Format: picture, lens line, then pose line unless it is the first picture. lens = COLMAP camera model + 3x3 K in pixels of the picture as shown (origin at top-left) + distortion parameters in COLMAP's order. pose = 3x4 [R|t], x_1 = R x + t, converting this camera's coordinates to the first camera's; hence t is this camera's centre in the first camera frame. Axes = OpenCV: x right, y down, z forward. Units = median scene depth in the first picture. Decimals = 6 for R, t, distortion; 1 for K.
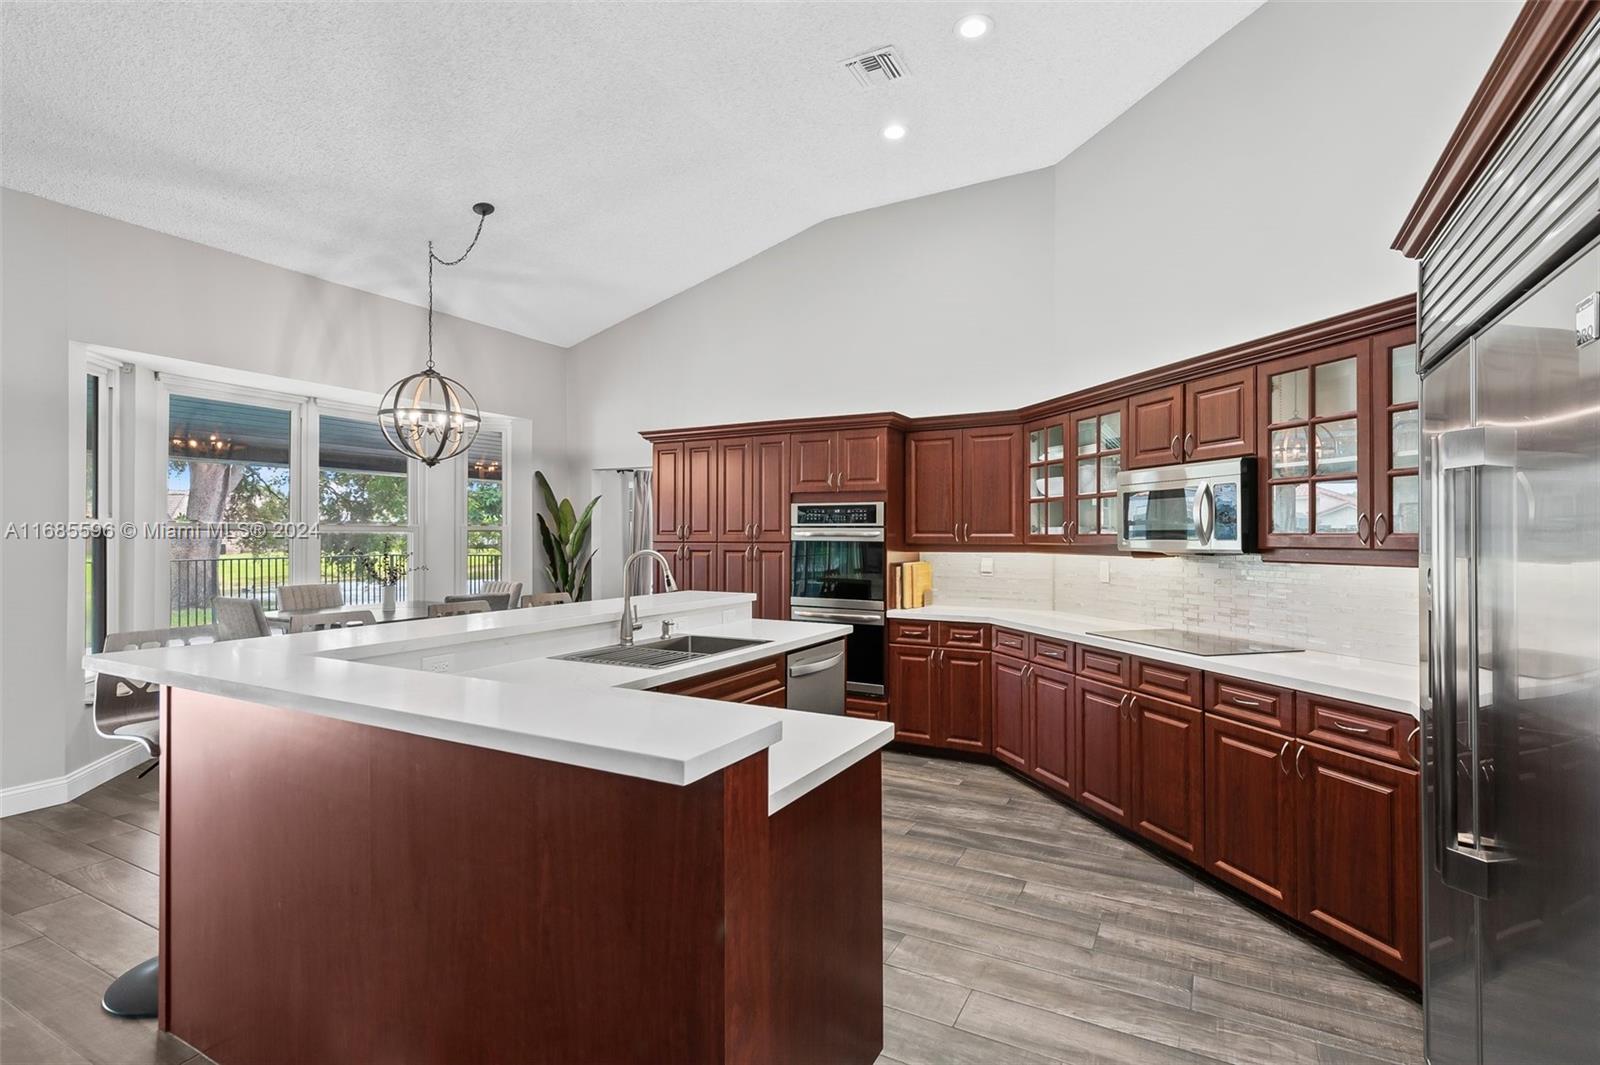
lens RADIAL K [[756.3, 0, 809.7], [0, 756.3, 532.8], [0, 0, 1]] dist [0.013810, -0.004352]
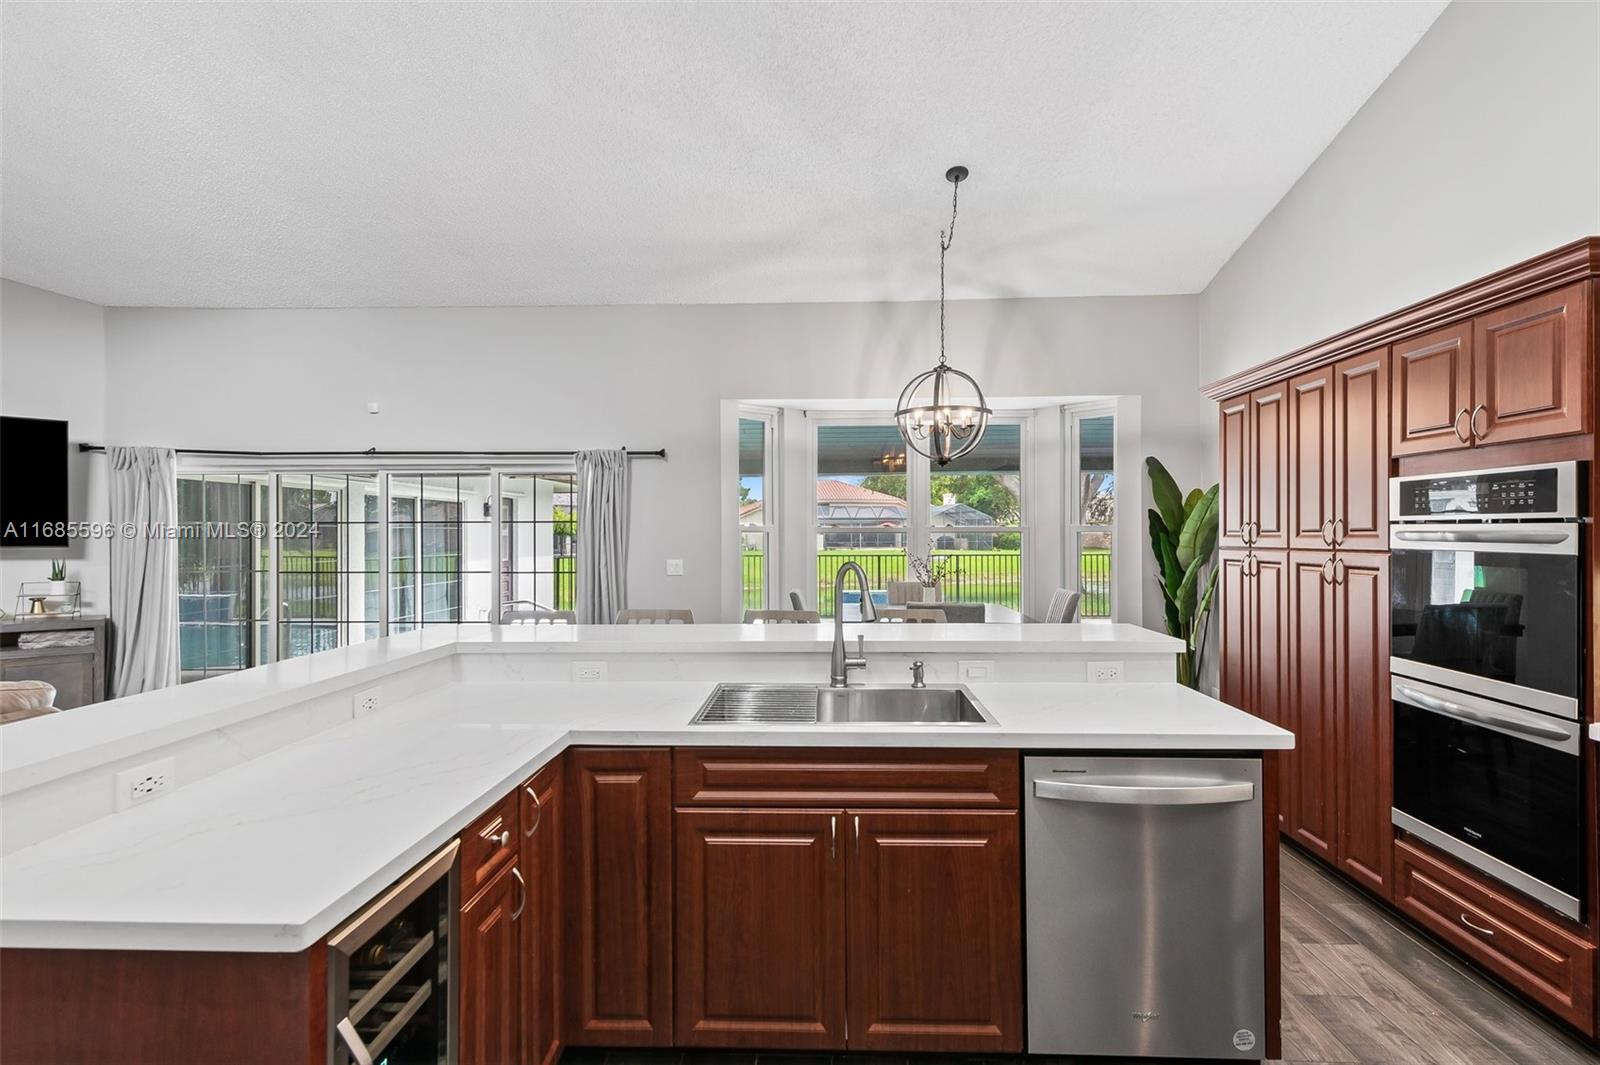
lens RADIAL K [[756.3, 0, 803.2], [0, 756.3, 533.0], [0, 0, 1]] dist [0.013810, -0.004352]
pose [[0.438972, -0.004030, -0.898491, 0.311975], [0.007252, 0.999973, -0.000943, -0.003686], [0.898471, -0.006102, 0.438990, 0.466960]]
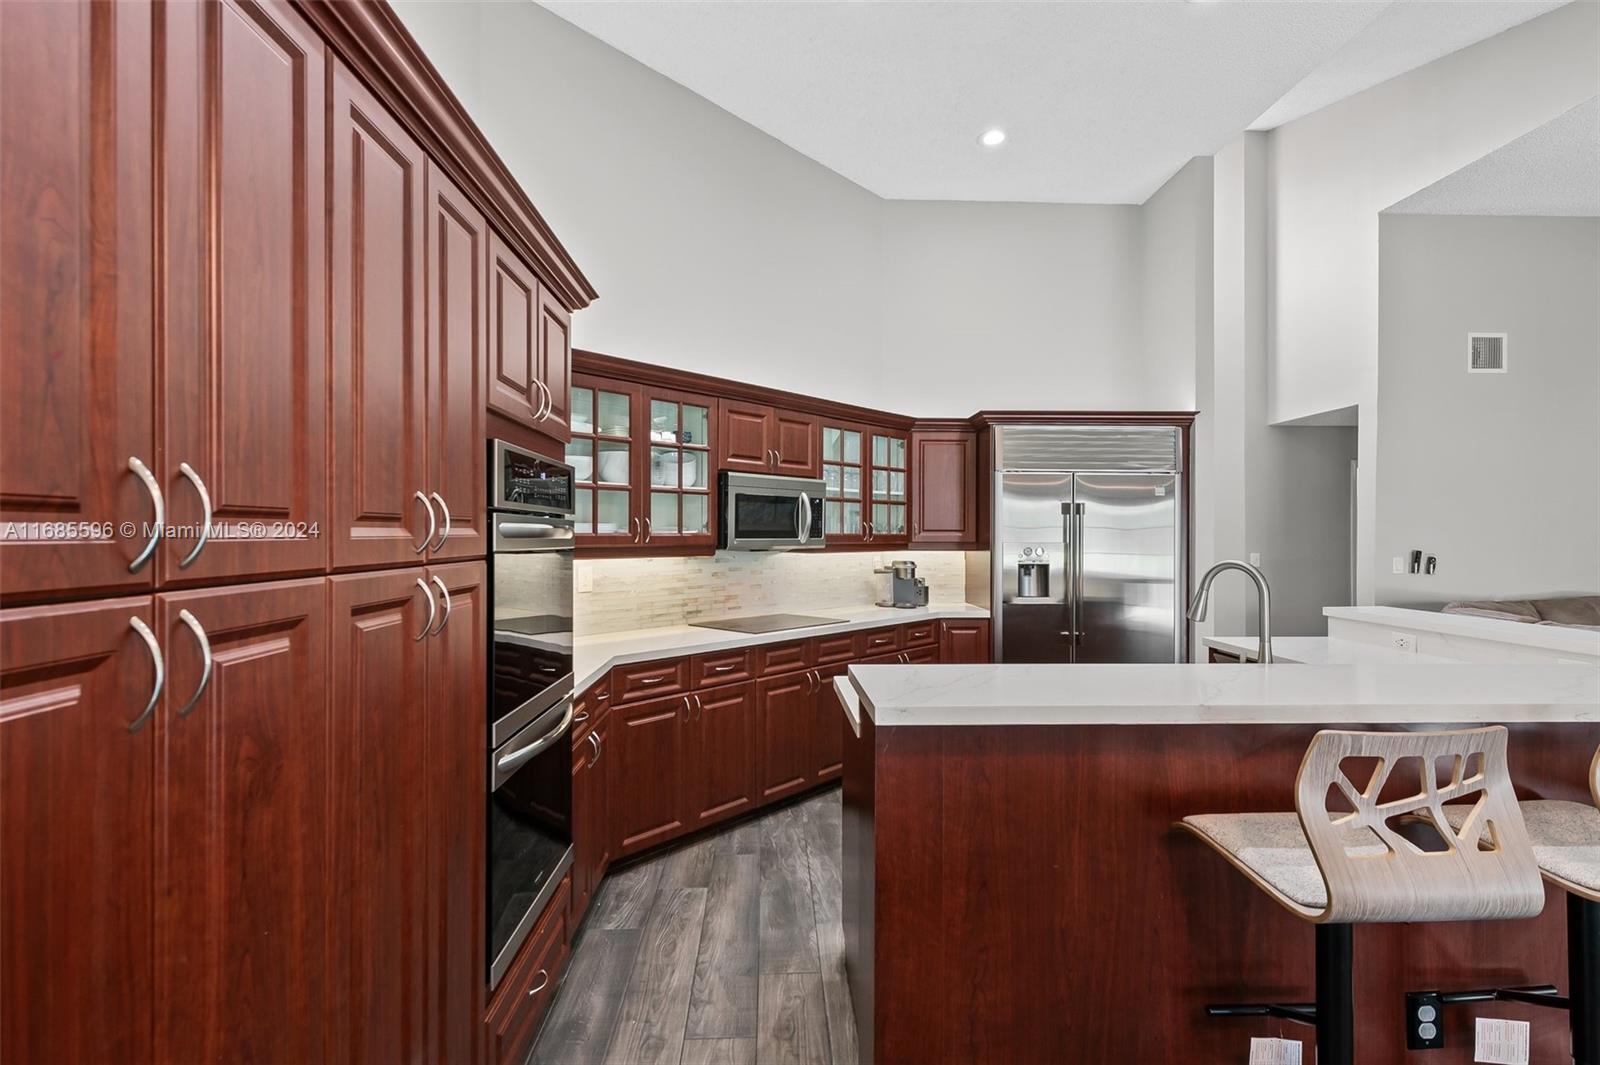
lens RADIAL K [[756.3, 0, 806.7], [0, 756.3, 534.1], [0, 0, 1]] dist [0.013810, -0.004352]
pose [[-0.511784, -0.003072, 0.859109, -0.432774], [-0.006912, 0.999976, -0.000541, 0.002101], [-0.859087, -0.006215, -0.511792, 1.214421]]
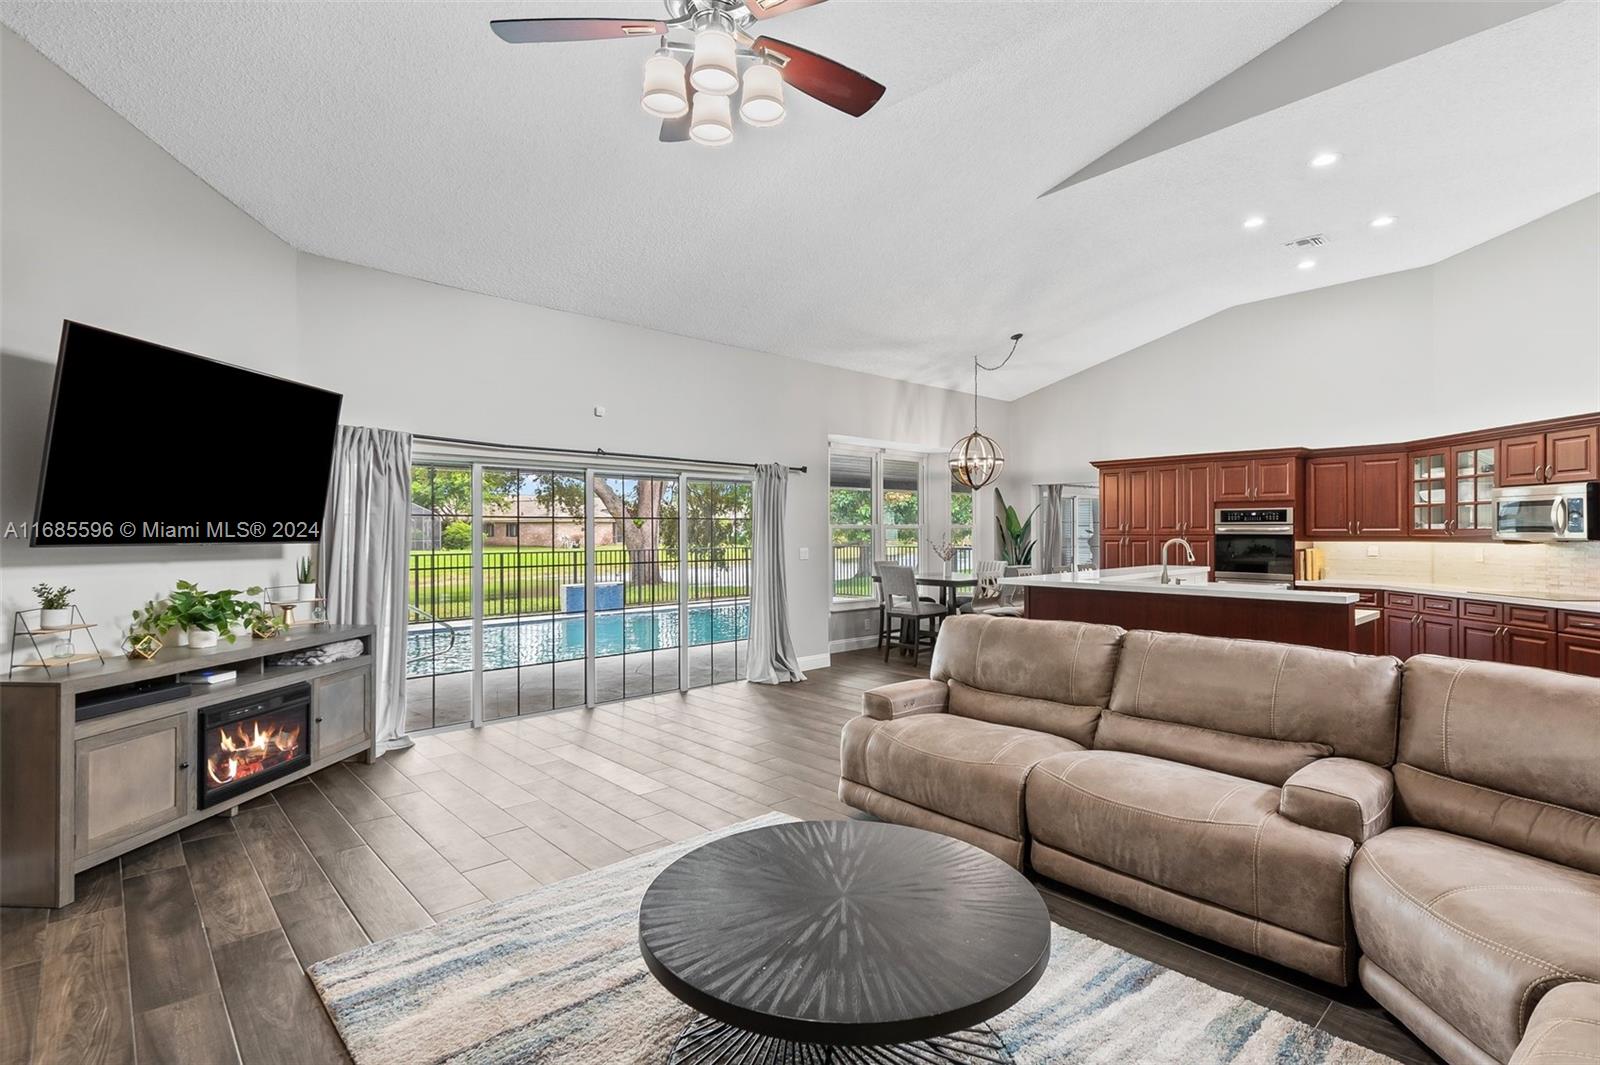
lens RADIAL K [[756.3, 0, 806.8], [0, 756.3, 532.8], [0, 0, 1]] dist [0.013810, -0.004352]
pose [[0.944949, -0.003779, -0.327197, -0.340775], [0.006136, 0.999962, 0.006172, -0.006932], [0.327161, -0.007840, 0.944936, -0.778350]]
